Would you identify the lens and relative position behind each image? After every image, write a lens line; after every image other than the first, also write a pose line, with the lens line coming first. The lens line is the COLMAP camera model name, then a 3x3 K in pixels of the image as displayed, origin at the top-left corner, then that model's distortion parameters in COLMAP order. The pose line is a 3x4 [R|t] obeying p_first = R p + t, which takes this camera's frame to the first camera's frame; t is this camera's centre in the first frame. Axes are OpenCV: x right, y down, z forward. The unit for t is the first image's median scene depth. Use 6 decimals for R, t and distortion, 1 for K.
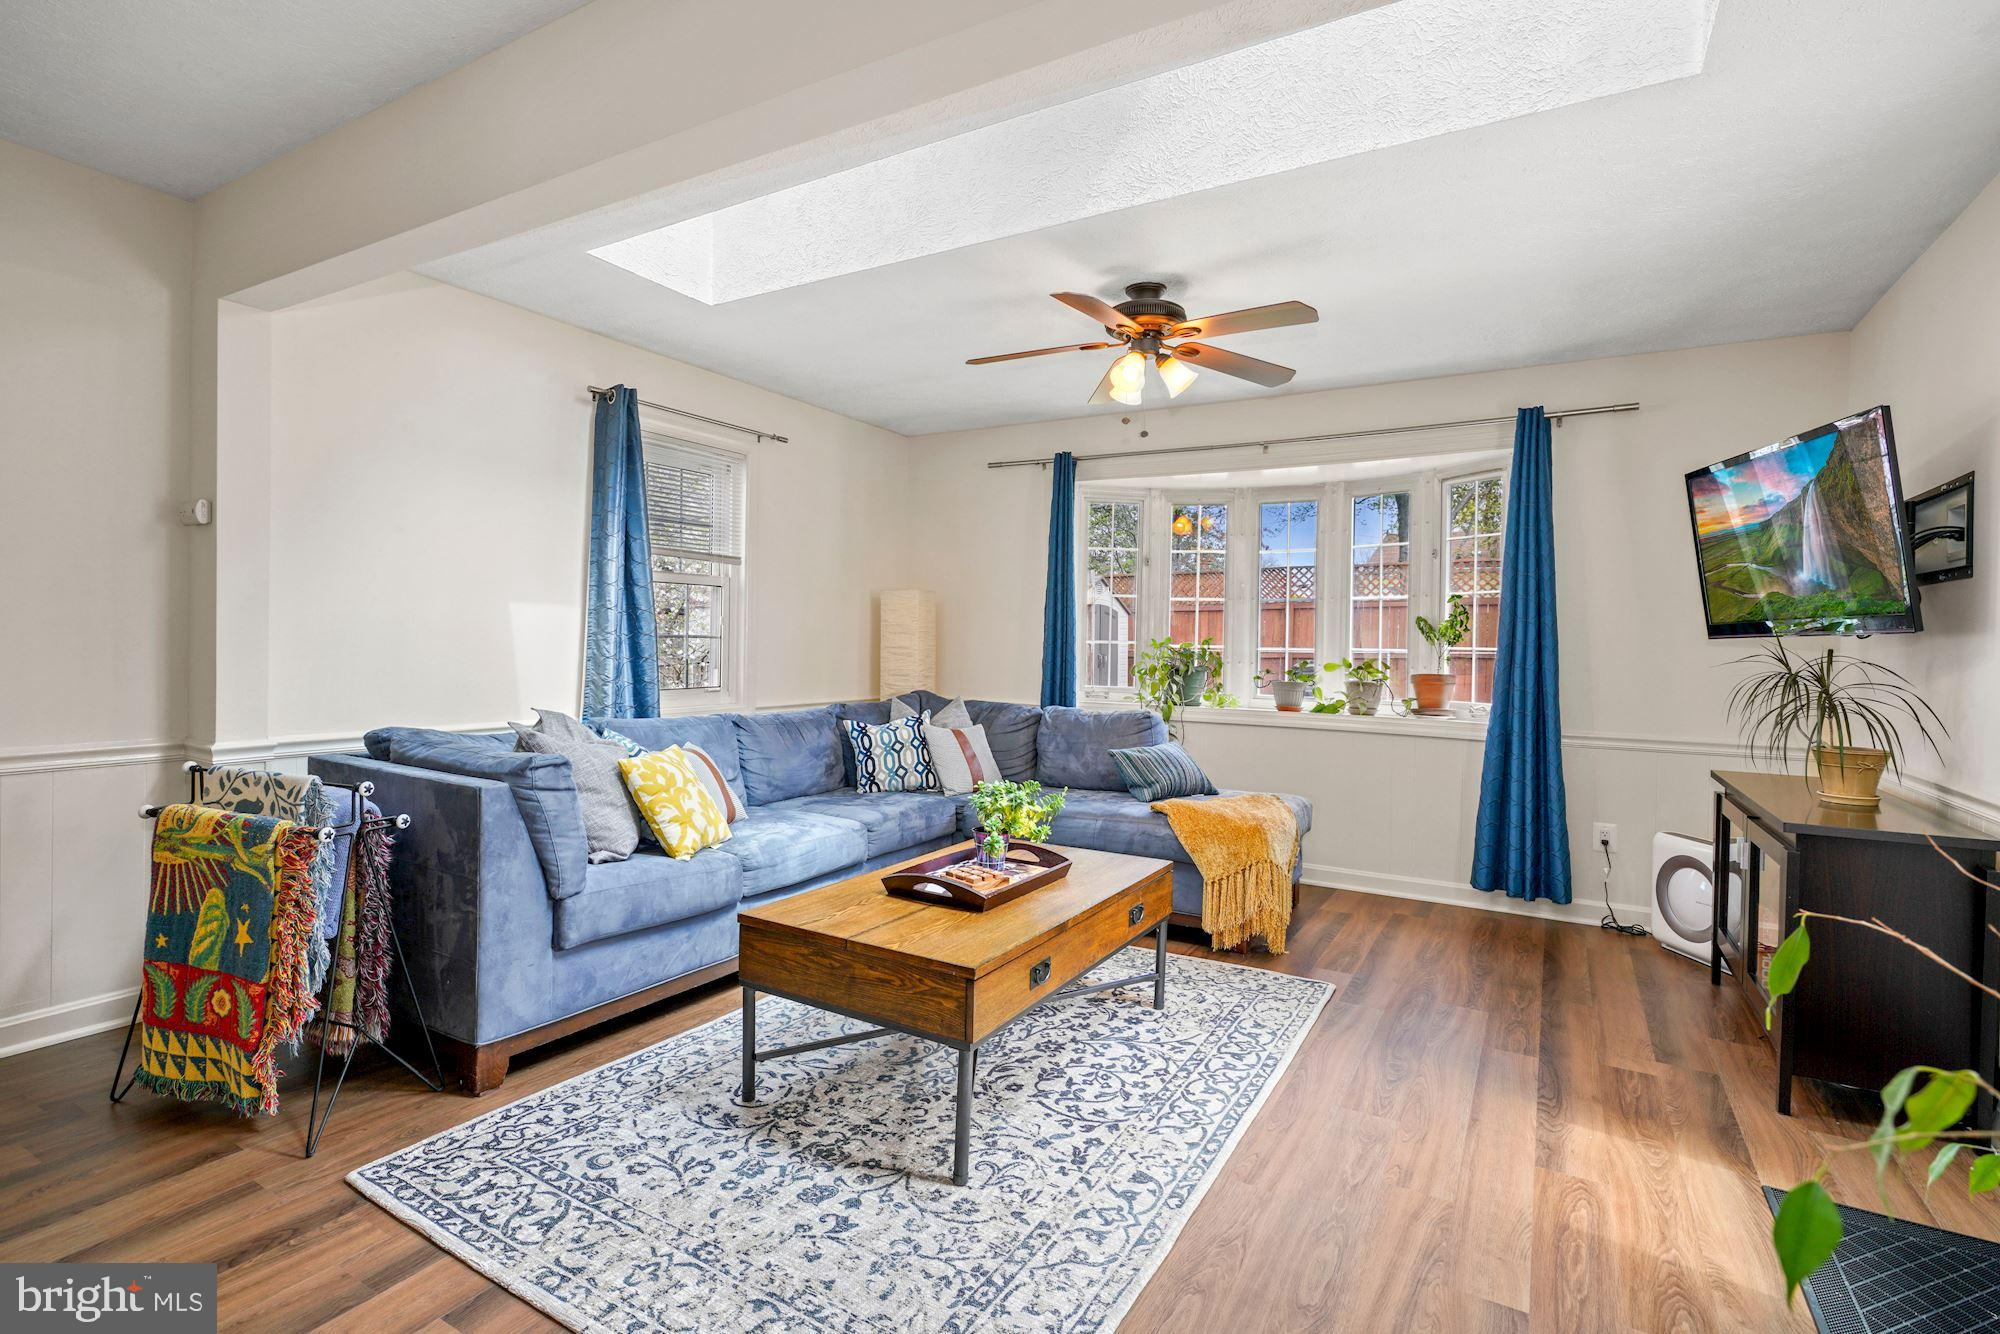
lens RADIAL K [[1001.6, 0, 994.7], [0, 1001.6, 663.2], [0, 0, 1]] dist [0.002512, 0.000825]
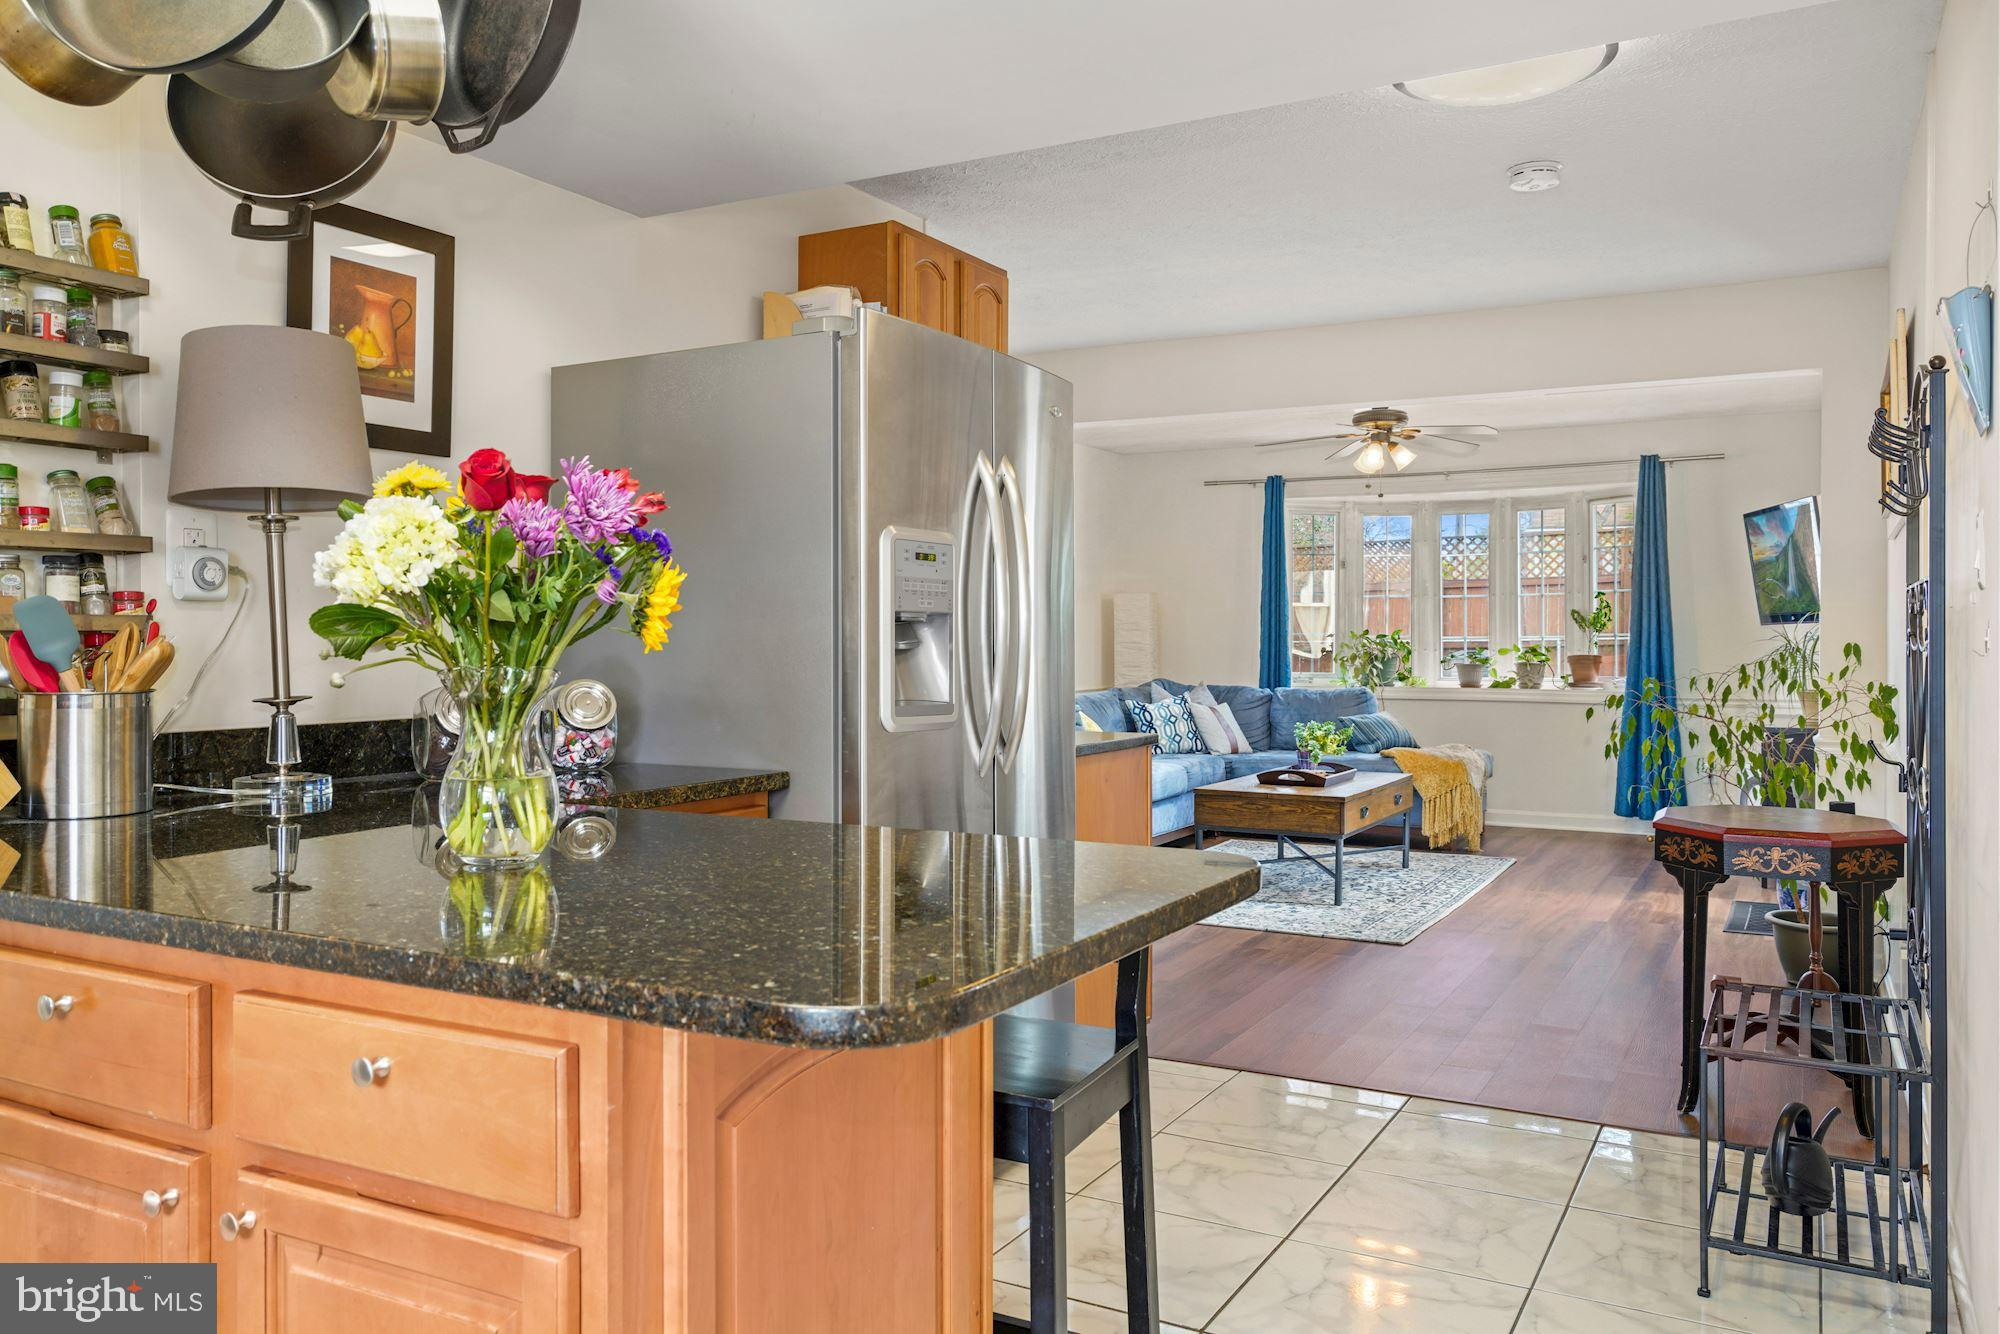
lens RADIAL K [[1513.2, 0, 1001.6], [0, 1513.2, 656.8], [0, 0, 1]] dist [-0.004697, 0.000930]
pose [[0.999643, -0.019579, 0.018175, -0.342664], [0.019697, 0.999786, -0.006344, 0.011136], [-0.018047, 0.006700, 0.999815, -0.920686]]
